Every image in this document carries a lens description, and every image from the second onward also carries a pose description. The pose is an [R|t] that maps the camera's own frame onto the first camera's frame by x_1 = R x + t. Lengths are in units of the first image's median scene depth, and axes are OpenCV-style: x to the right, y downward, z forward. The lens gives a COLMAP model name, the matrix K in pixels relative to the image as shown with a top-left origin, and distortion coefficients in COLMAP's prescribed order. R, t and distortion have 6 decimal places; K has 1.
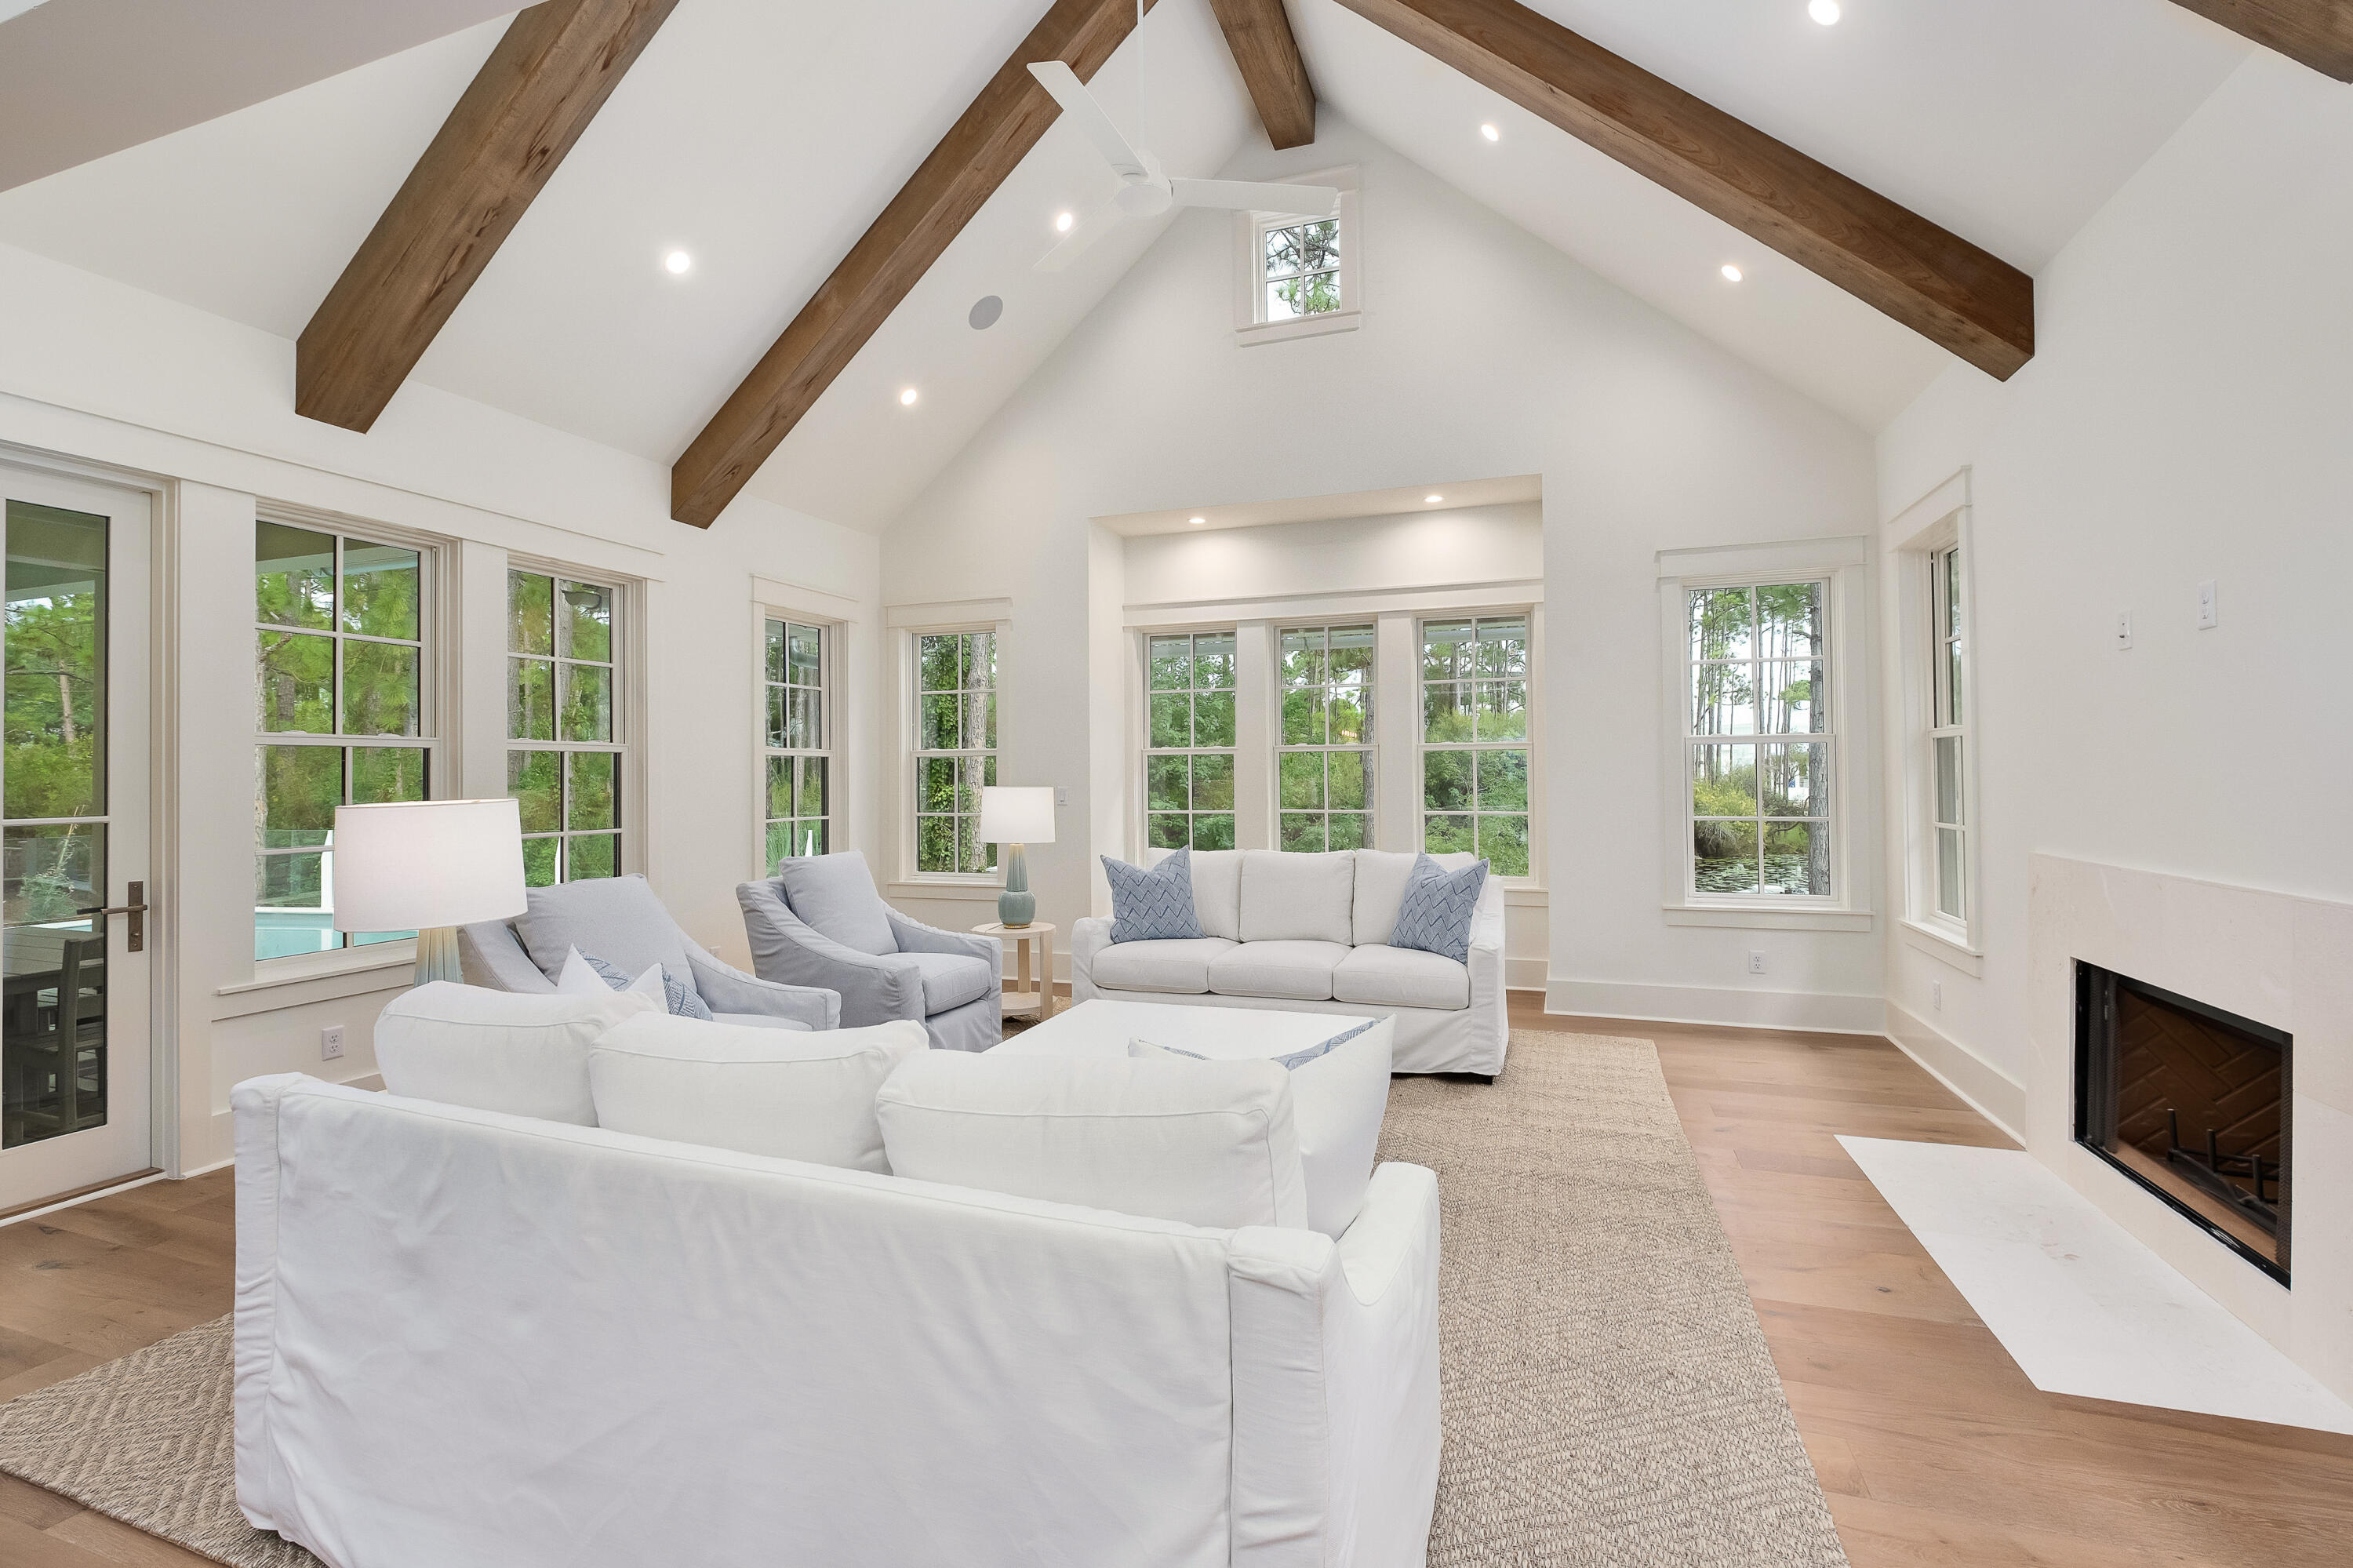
lens RADIAL K [[1027.4, 0, 1189.6], [0, 1027.4, 772.9], [0, 0, 1]] dist [-0.031065, 0.000264]
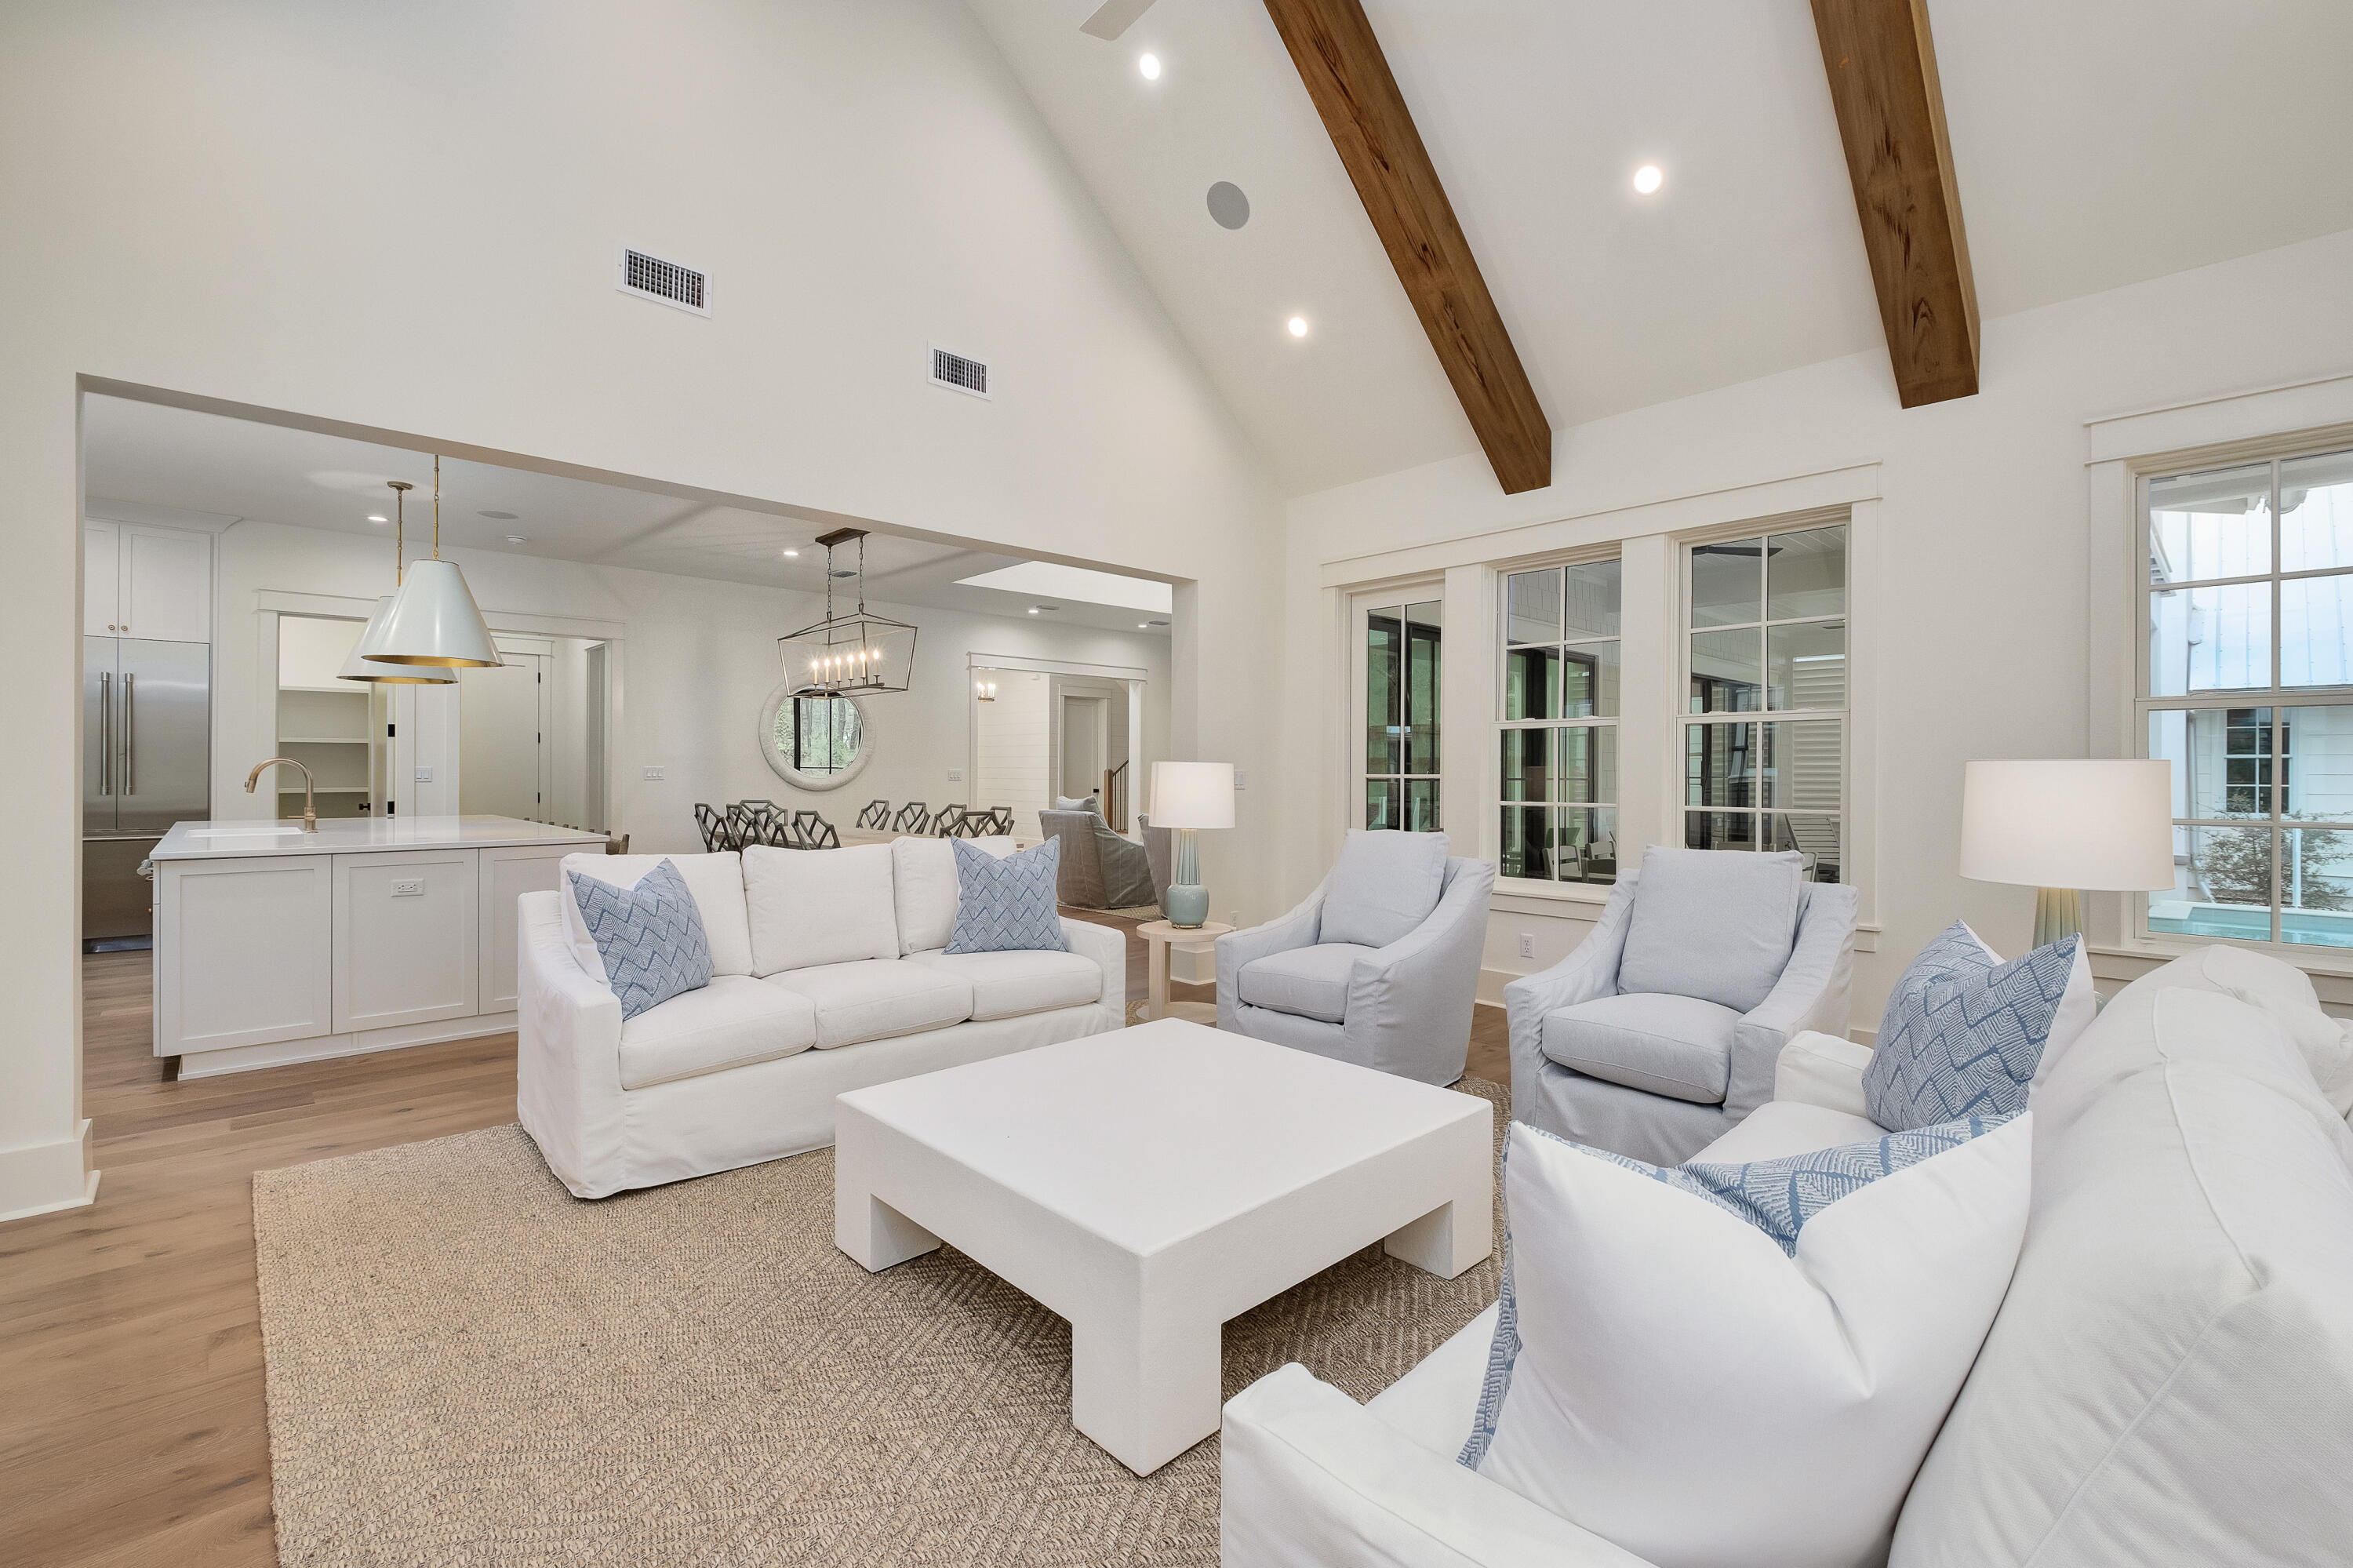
lens RADIAL K [[1027.4, 0, 1189.6], [0, 1027.4, 772.9], [0, 0, 1]] dist [-0.031065, 0.000264]
pose [[-0.471860, 0.003014, -0.881668, 0.509139], [-0.001766, 0.999989, 0.004364, 0.021162], [0.881672, 0.003617, -0.471850, 1.126022]]
